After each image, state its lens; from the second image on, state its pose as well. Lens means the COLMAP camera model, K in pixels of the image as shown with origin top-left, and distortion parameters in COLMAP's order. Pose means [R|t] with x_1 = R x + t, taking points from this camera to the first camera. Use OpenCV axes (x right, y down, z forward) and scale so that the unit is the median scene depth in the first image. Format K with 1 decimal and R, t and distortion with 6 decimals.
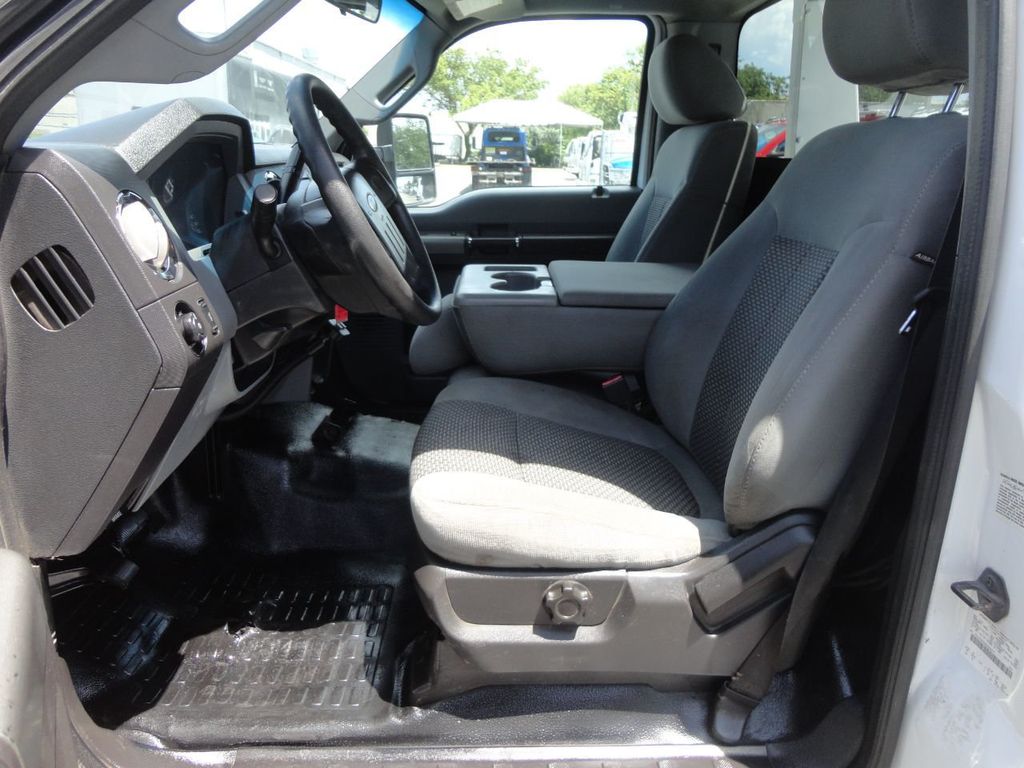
lens RADIAL K [[745.4, 0, 497.8], [0, 745.4, 384.0], [0, 0, 1]] dist [-0.012905, 0.012027]
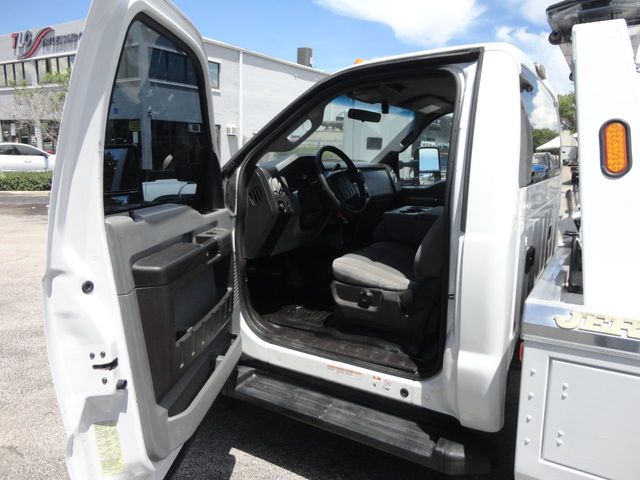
lens RADIAL K [[465.9, 0, 320.1], [0, 465.9, 245.5], [0, 0, 1]] dist [-0.012905, 0.012027]
pose [[0.849552, 0.102280, -0.517495, 0.996785], [-0.160511, 0.984626, -0.068899, 0.245190], [0.502492, 0.141597, 0.852908, -0.958632]]
